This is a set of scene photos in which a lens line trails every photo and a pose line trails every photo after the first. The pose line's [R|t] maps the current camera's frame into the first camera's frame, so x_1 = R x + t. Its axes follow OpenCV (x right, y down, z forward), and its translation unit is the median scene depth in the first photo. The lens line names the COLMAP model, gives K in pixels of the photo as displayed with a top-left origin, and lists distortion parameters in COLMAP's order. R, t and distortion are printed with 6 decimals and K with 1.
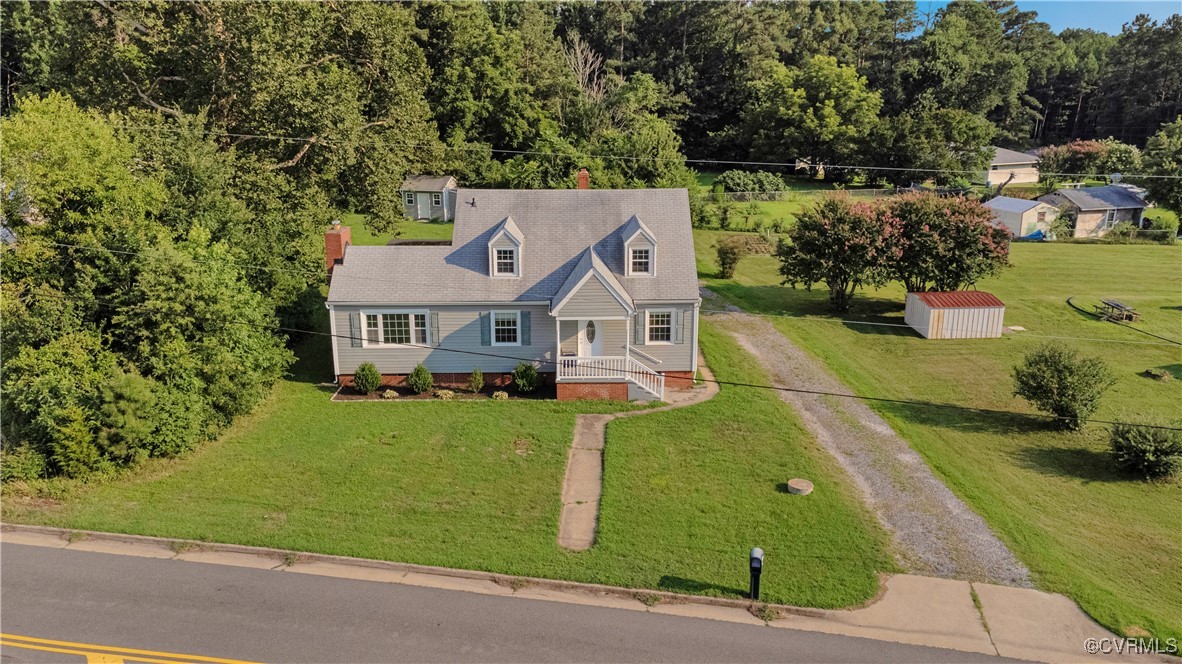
lens RADIAL K [[878.0, 0, 594.8], [0, 878.0, 329.1], [0, 0, 1]] dist [0.054188, -0.002533]
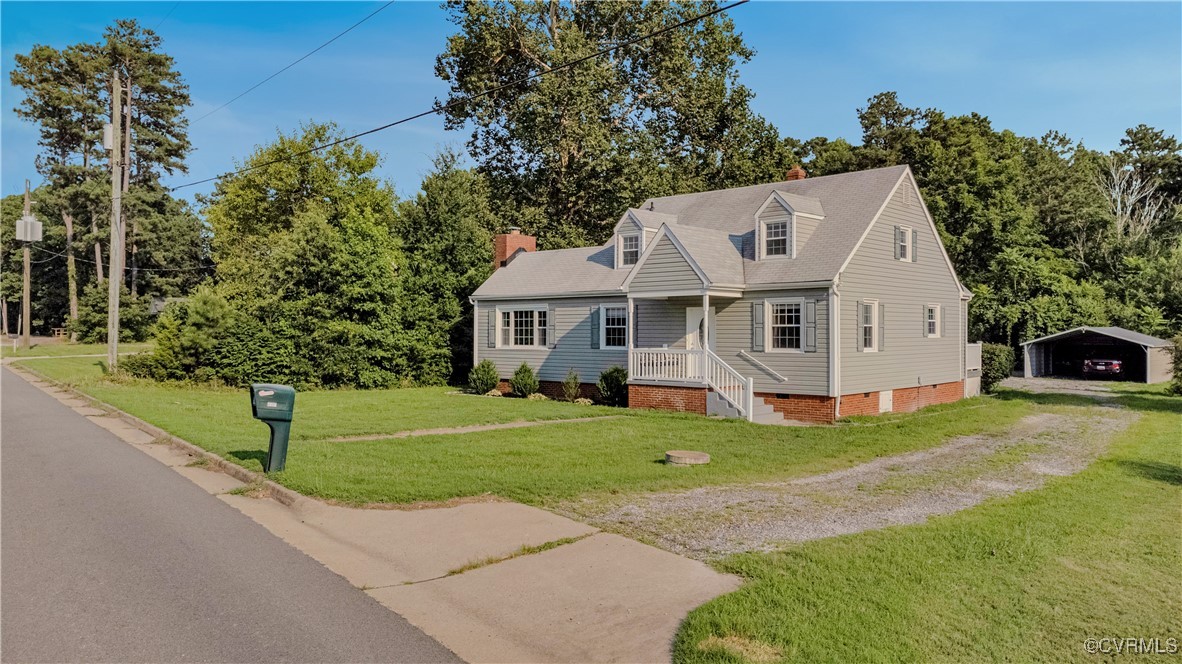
lens RADIAL K [[878.0, 0, 594.8], [0, 878.0, 329.1], [0, 0, 1]] dist [0.054188, -0.002533]
pose [[0.729785, -0.001886, -0.683674, 0.438693], [-0.195592, 0.957624, -0.211425, 0.175445], [0.655101, 0.288016, 0.698491, 0.422241]]
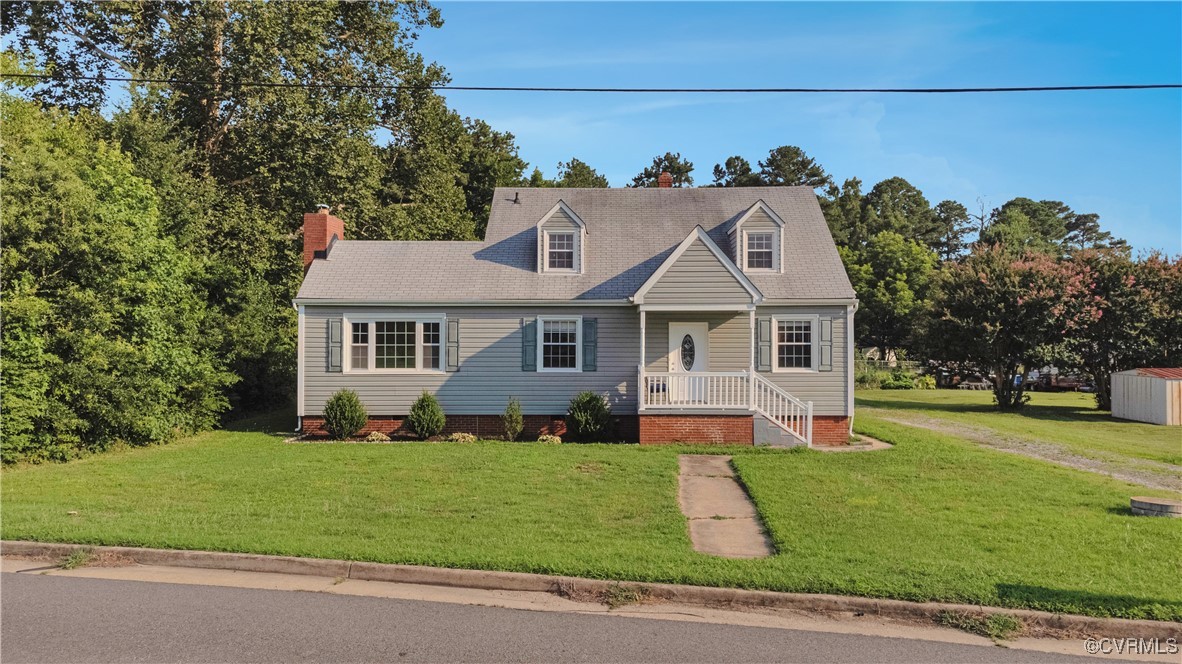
lens RADIAL K [[878.0, 0, 594.8], [0, 878.0, 329.1], [0, 0, 1]] dist [0.054188, -0.002533]
pose [[0.999386, 0.000128, -0.035047, -0.051745], [-0.010283, 0.957051, -0.289738, 0.178765], [0.033505, 0.289921, 0.956464, 0.365875]]
